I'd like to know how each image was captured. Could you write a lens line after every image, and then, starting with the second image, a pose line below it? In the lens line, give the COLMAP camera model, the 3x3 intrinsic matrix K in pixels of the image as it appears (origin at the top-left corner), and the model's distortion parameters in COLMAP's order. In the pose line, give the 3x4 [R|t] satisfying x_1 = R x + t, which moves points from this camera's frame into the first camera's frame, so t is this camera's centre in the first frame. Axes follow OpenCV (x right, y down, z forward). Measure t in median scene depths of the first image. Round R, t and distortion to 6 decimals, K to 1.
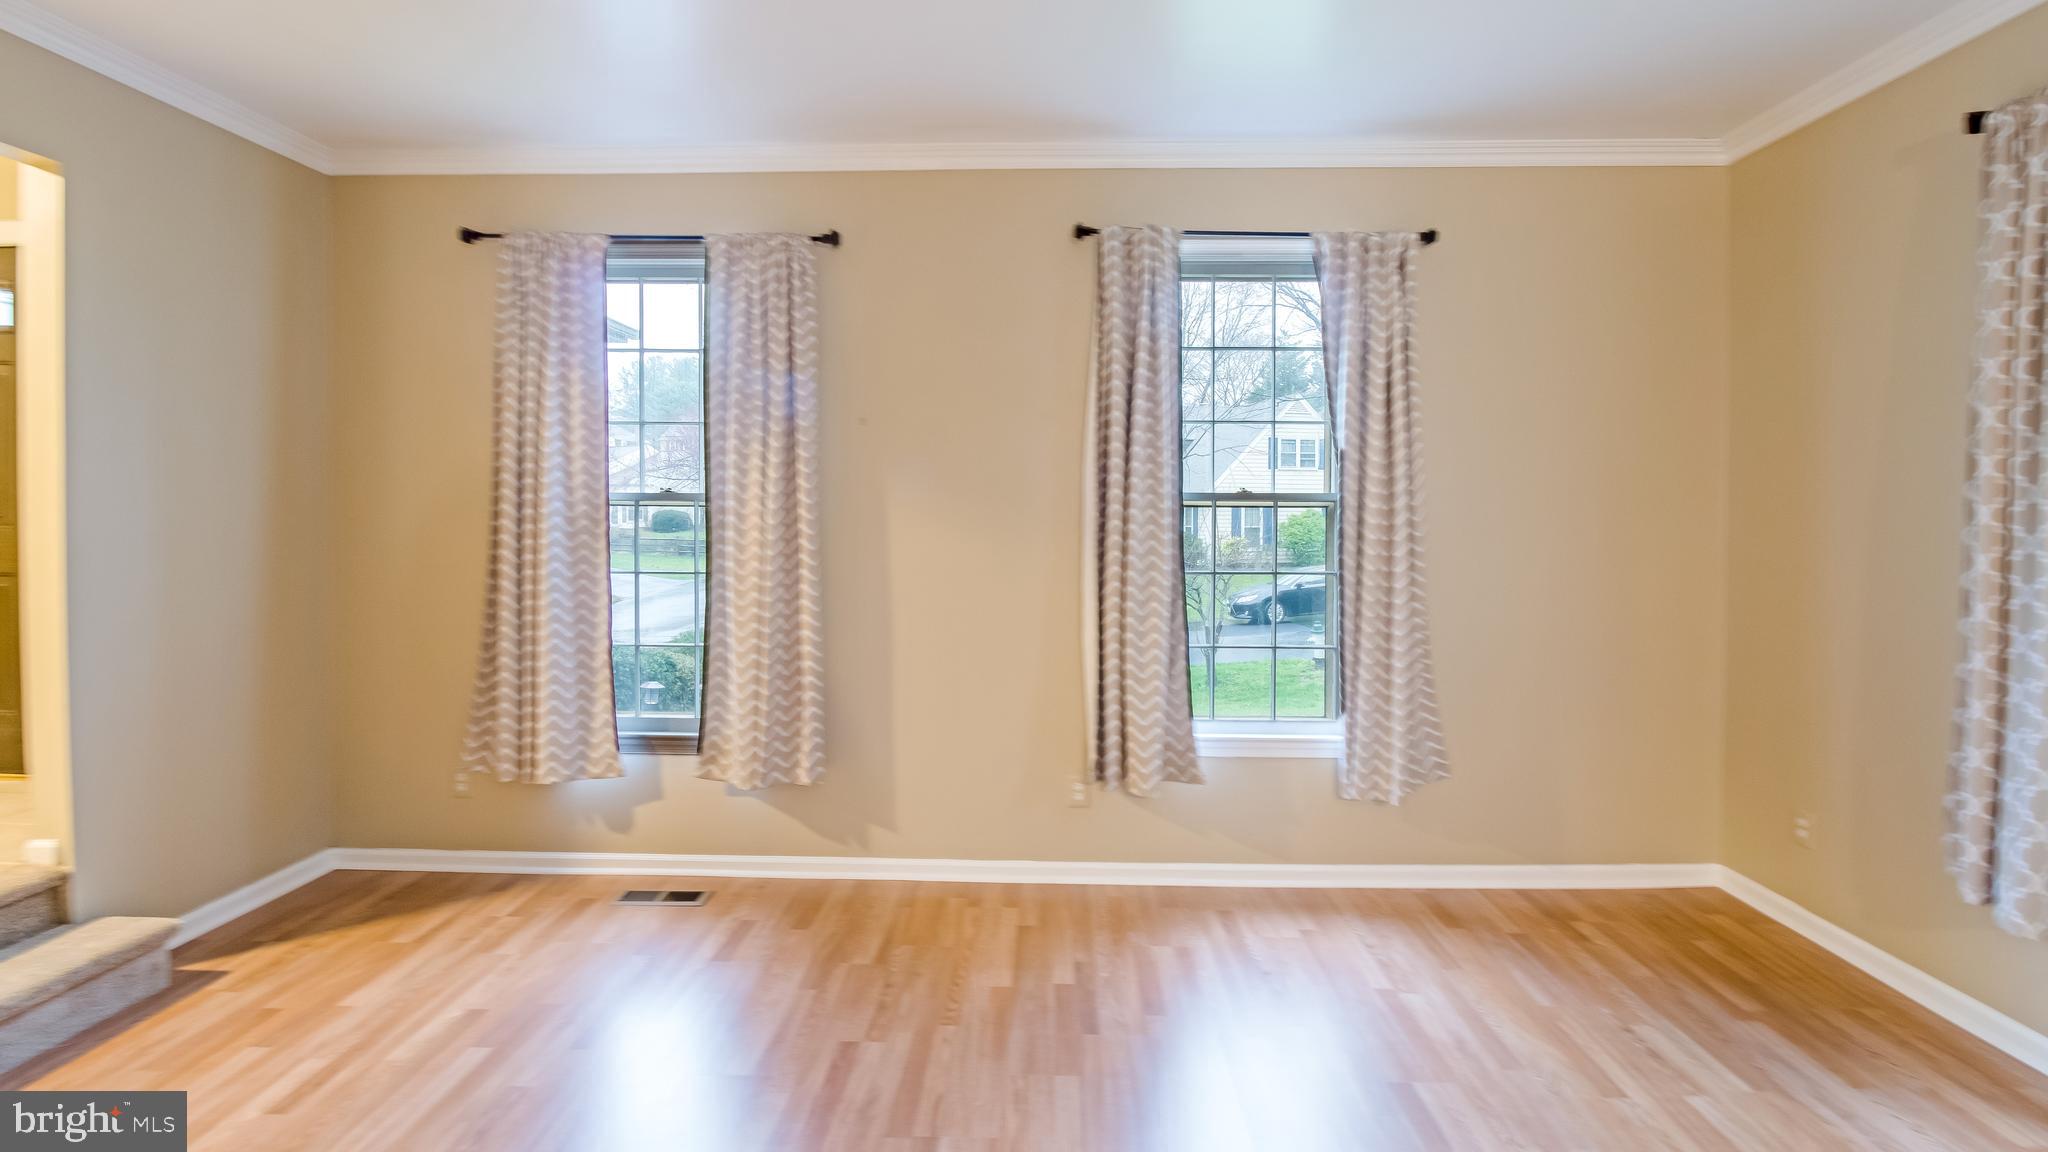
lens RADIAL K [[982.1, 0, 1028.9], [0, 982.1, 507.7], [0, 0, 1]] dist [-0.012074, -0.000185]
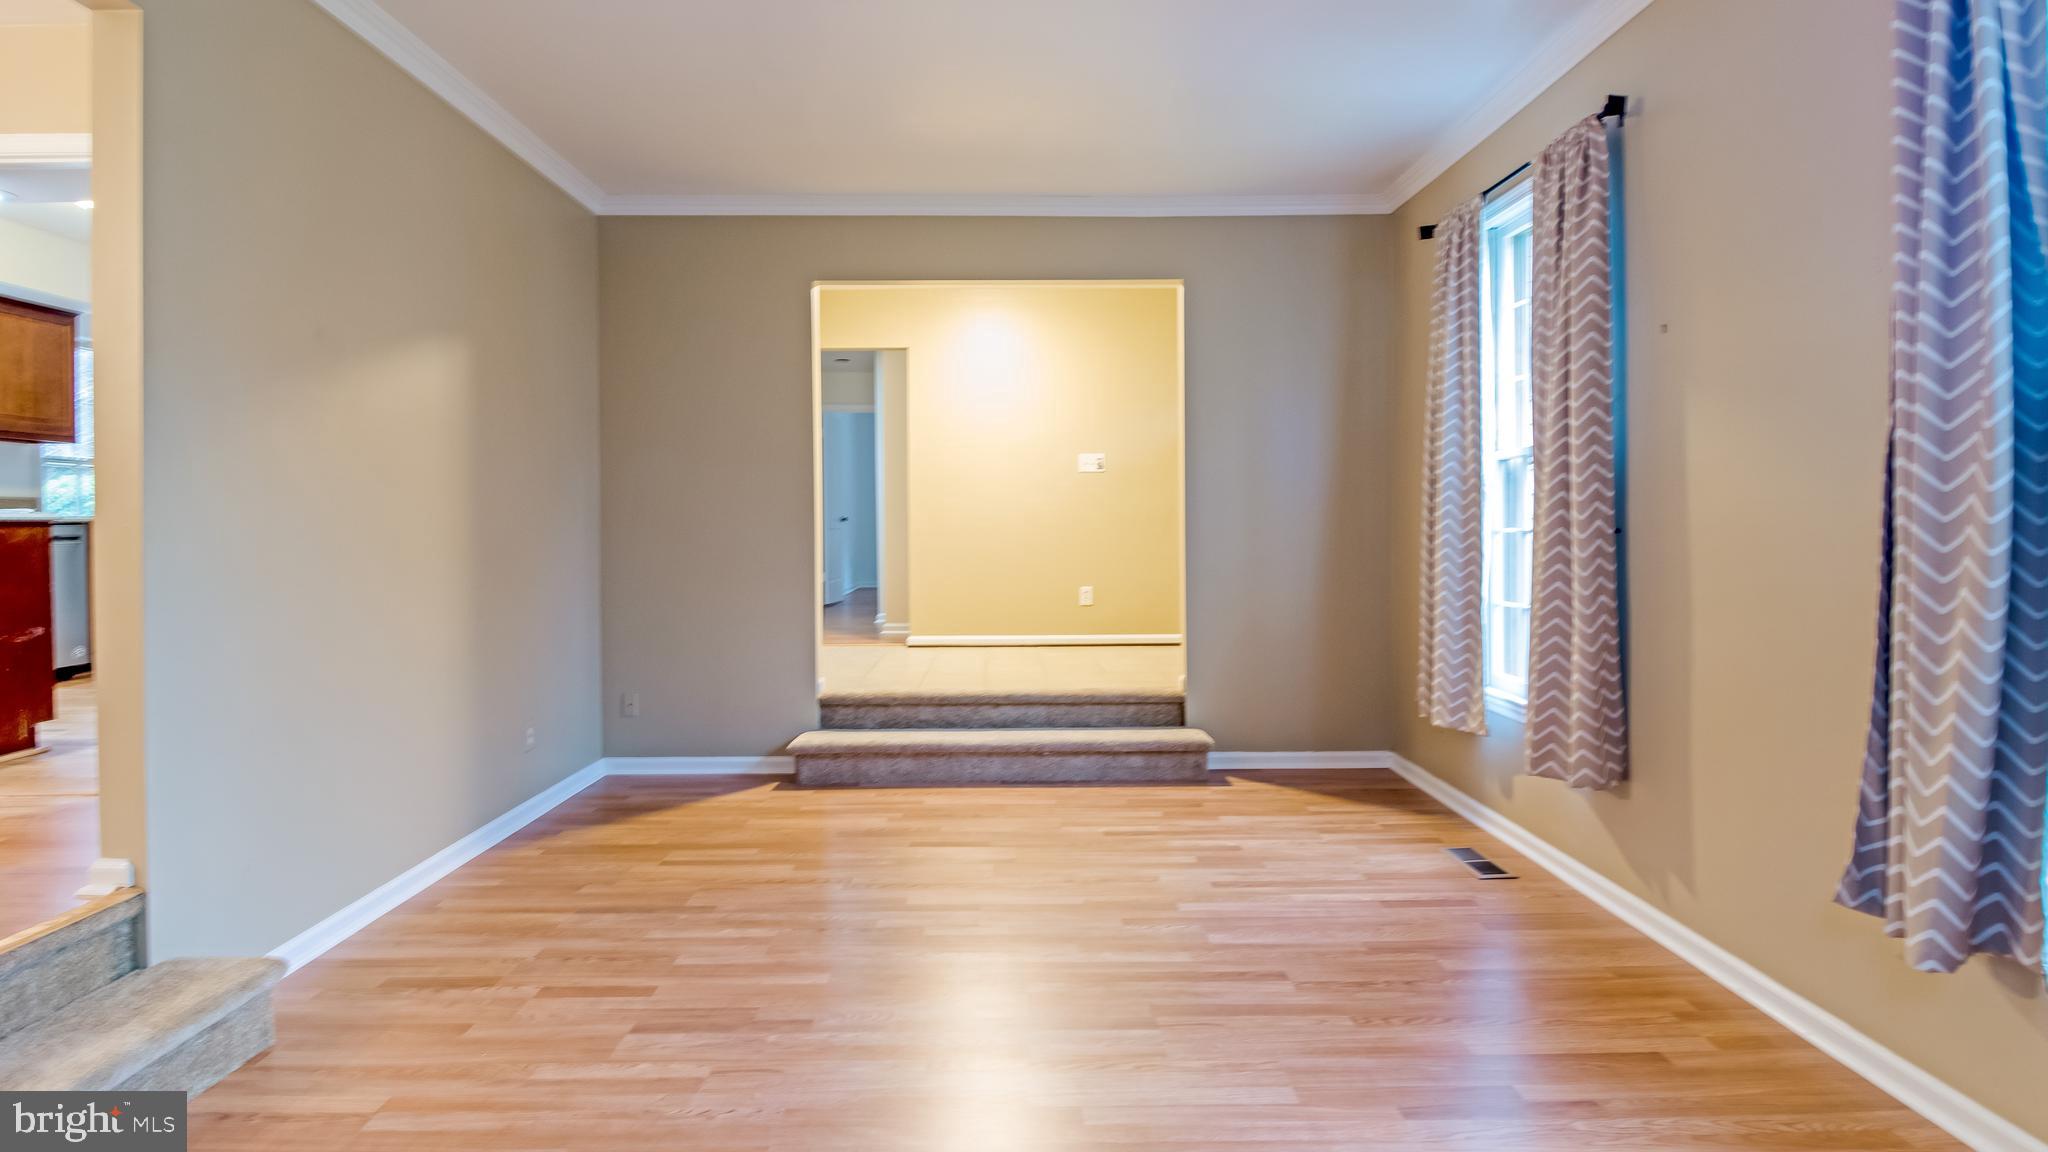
lens RADIAL K [[1047.2, 0, 1020.4], [0, 1047.2, 534.1], [0, 0, 1]] dist [-0.002430, -0.001159]
pose [[0.037759, 0.008719, -0.999249, 0.688817], [0.002605, 0.999958, 0.008823, 0.065311], [0.999283, -0.002937, 0.037735, 0.542247]]
